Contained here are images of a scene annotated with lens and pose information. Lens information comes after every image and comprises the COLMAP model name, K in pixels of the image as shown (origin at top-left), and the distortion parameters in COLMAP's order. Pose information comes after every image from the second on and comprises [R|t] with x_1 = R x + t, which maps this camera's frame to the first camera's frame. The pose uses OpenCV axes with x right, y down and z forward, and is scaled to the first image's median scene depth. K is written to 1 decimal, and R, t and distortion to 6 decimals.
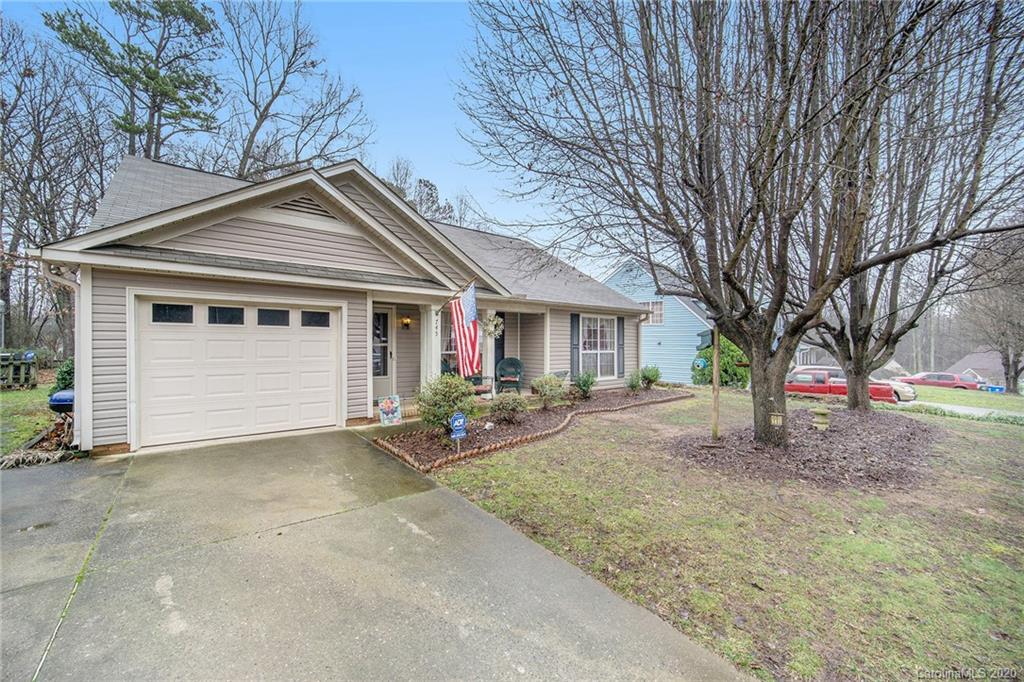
lens RADIAL K [[404.6, 0, 512.0], [0, 404.6, 341.0], [0, 0, 1]] dist [0.001146, 0.000150]
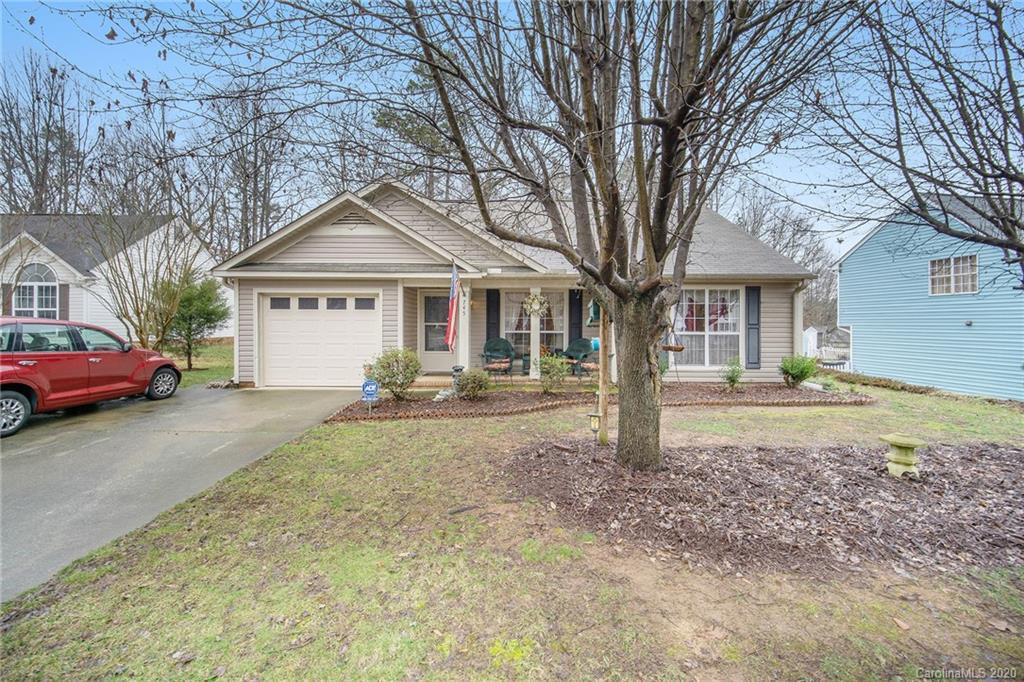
lens RADIAL K [[410.6, 0, 492.7], [0, 410.6, 324.9], [0, 0, 1]] dist [-0.000337, -0.000018]
pose [[0.782999, -0.001313, -0.622022, 0.660505], [0.003586, 0.999991, 0.002404, 0.012545], [0.622013, -0.004112, 0.782996, 0.218859]]
